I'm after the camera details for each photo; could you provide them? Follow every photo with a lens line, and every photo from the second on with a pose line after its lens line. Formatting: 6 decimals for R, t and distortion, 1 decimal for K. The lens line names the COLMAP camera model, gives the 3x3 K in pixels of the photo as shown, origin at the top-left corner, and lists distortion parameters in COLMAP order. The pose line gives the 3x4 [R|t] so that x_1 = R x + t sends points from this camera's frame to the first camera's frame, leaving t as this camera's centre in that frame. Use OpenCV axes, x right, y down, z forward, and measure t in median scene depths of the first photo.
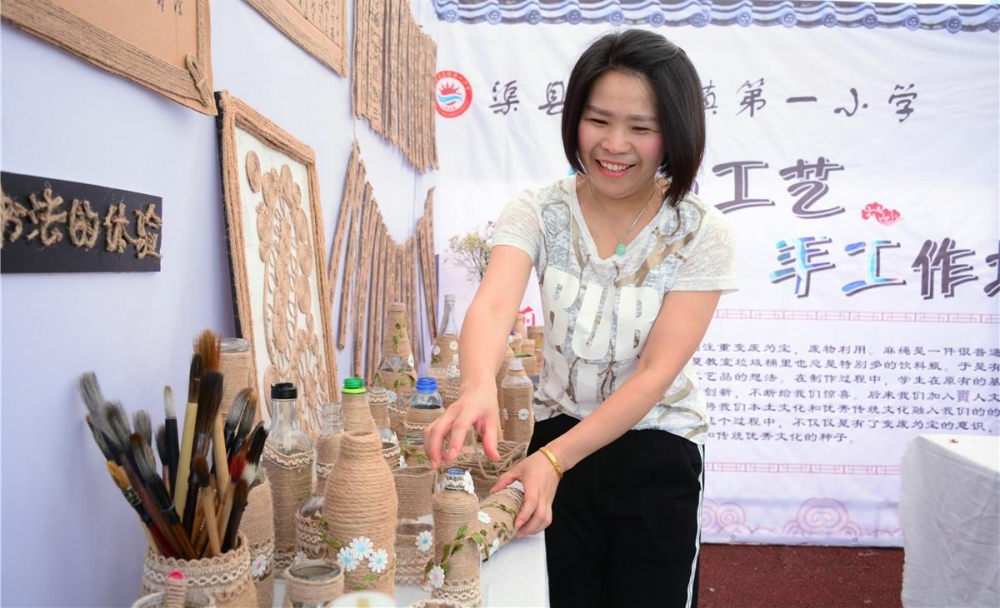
lens RADIAL K [[815.9, 0, 500.0], [0, 815.9, 304.0], [0, 0, 1]] dist [-0.123200, 0.103384]
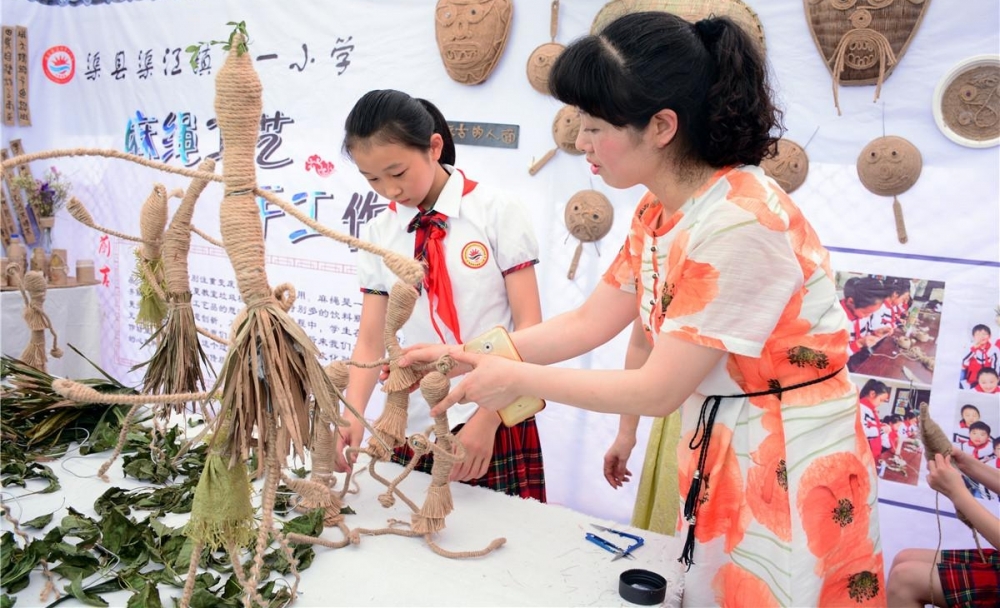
lens RADIAL K [[815.9, 0, 500.0], [0, 815.9, 304.0], [0, 0, 1]] dist [-0.123200, 0.103384]
pose [[0.906776, 0.103018, -0.408832, 1.132824], [-0.078772, 0.994010, 0.075758, -0.032856], [0.414188, -0.036491, 0.909460, 0.139430]]
